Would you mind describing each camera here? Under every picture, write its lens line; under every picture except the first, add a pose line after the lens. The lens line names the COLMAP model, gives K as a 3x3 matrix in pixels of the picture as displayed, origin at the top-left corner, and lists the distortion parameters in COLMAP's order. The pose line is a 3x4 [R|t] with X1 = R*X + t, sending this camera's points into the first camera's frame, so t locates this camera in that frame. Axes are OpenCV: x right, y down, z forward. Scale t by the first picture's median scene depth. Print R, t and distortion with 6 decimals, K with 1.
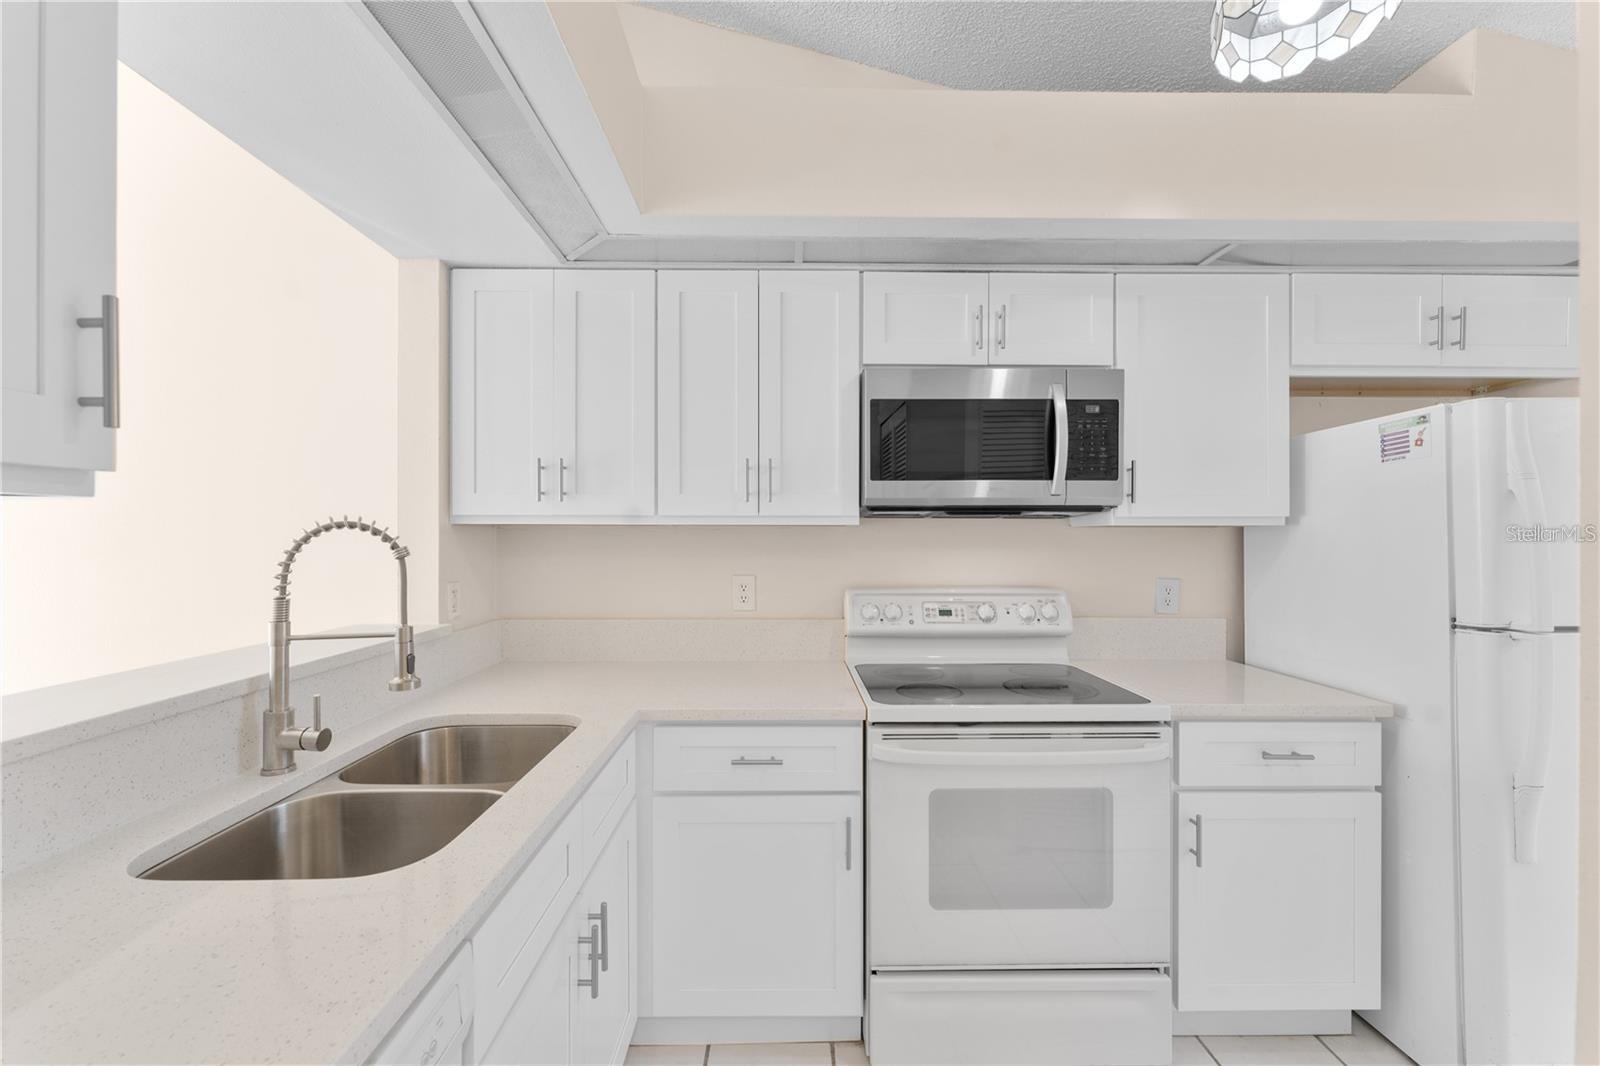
lens RADIAL K [[654.2, 0, 799.7], [0, 654.2, 538.2], [0, 0, 1]] dist [-0.001849, -0.000140]
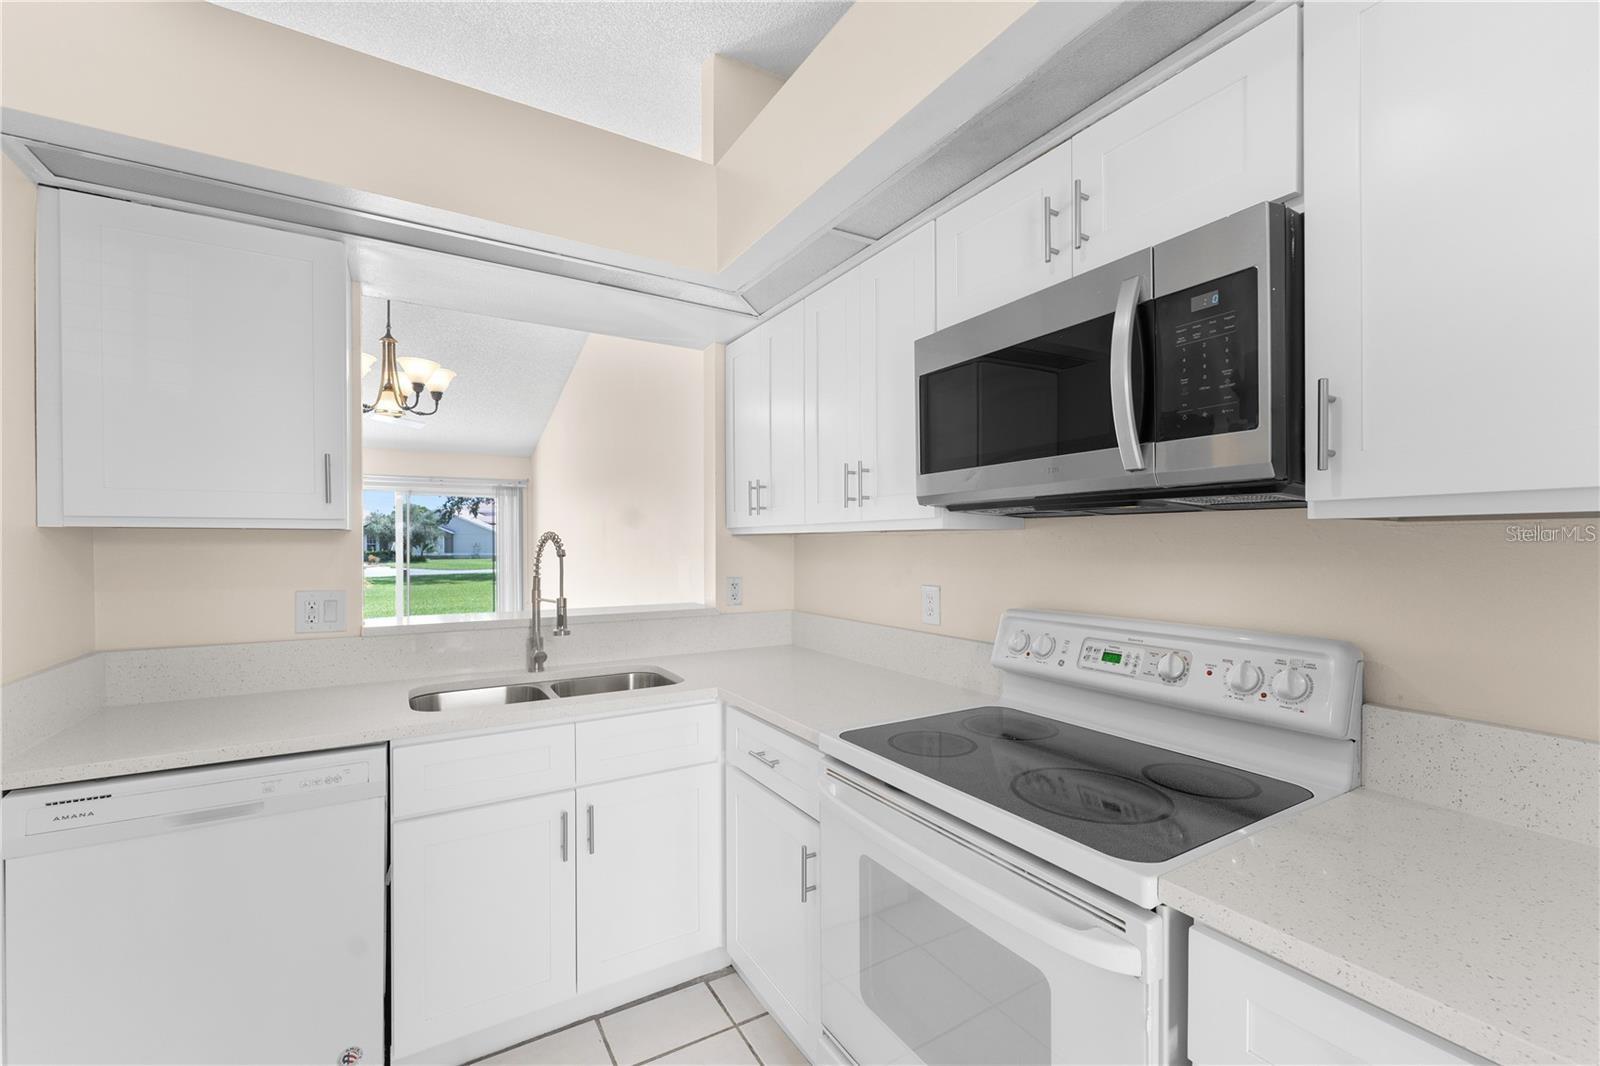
lens RADIAL K [[679.8, 0, 795.8], [0, 679.8, 545.8], [0, 0, 1]] dist [-0.000945, -0.000064]
pose [[0.492395, 0.001773, -0.870370, 0.741116], [-0.003579, 0.999994, 0.000012, 0.002349], [0.870365, 0.003110, 0.492398, 0.425371]]
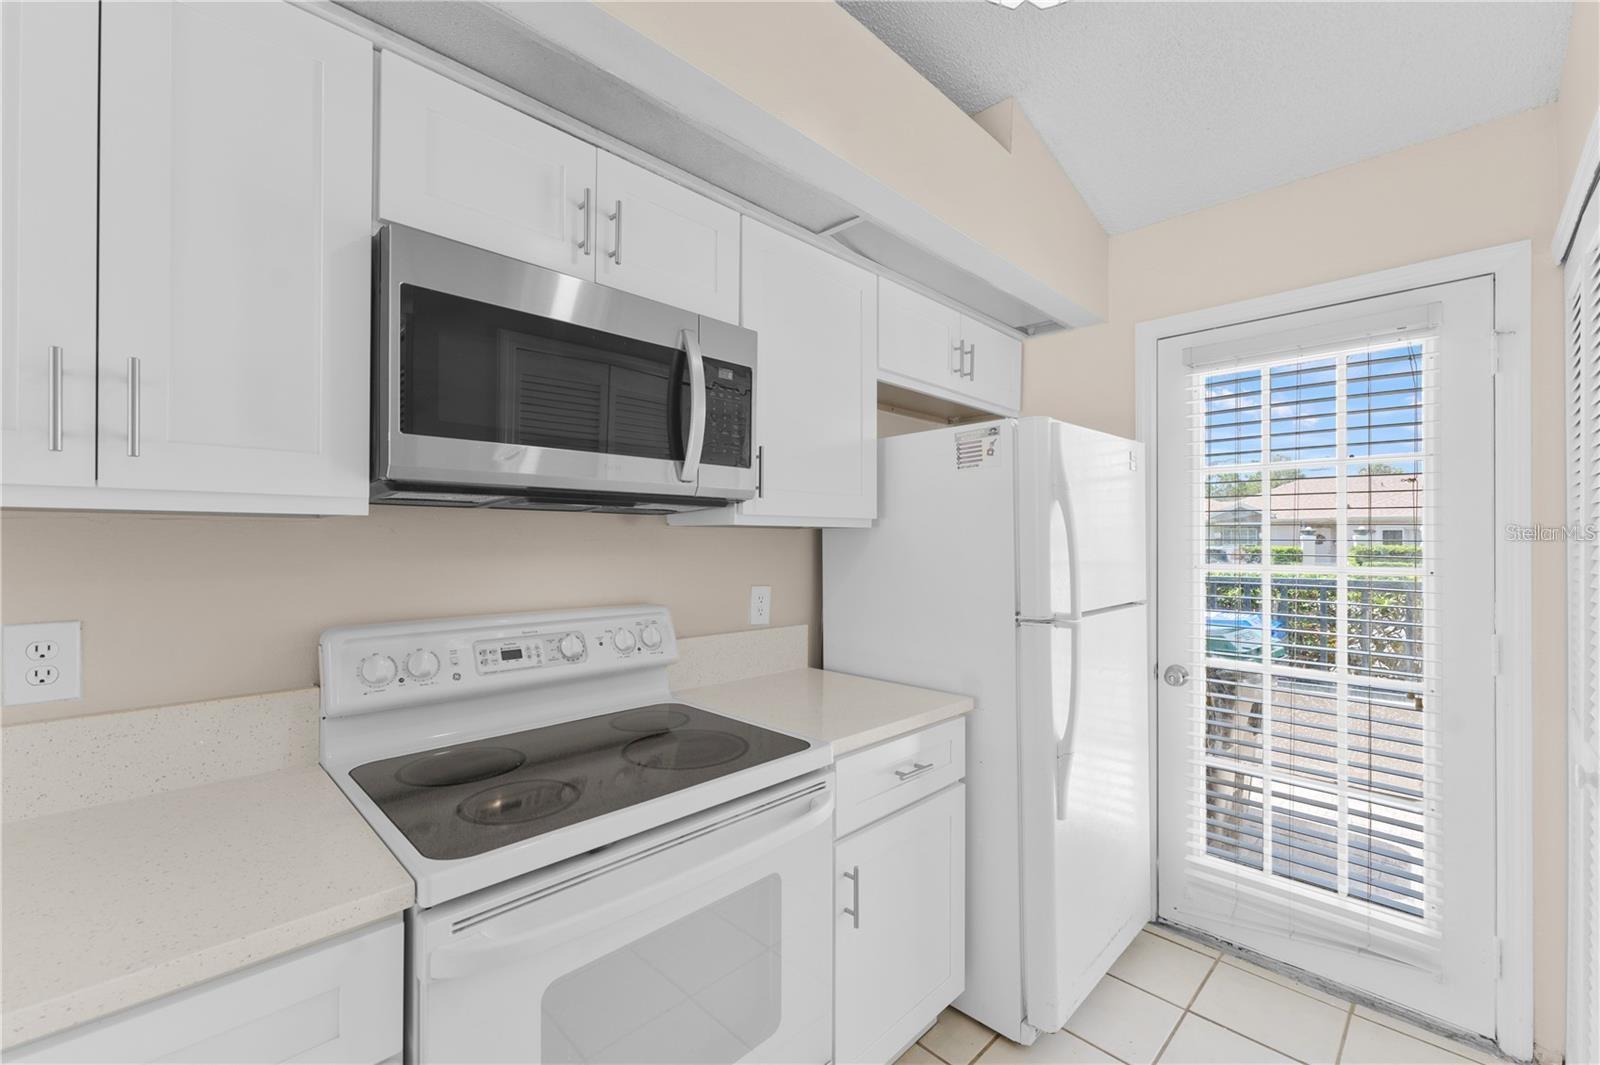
lens RADIAL K [[654.2, 0, 799.7], [0, 654.2, 537.7], [0, 0, 1]] dist [-0.001849, -0.000140]
pose [[0.718125, 0.003571, 0.695905, -0.028473], [-0.000437, 0.999989, -0.004679, 0.000455], [-0.695914, 0.003056, 0.718118, 0.369335]]
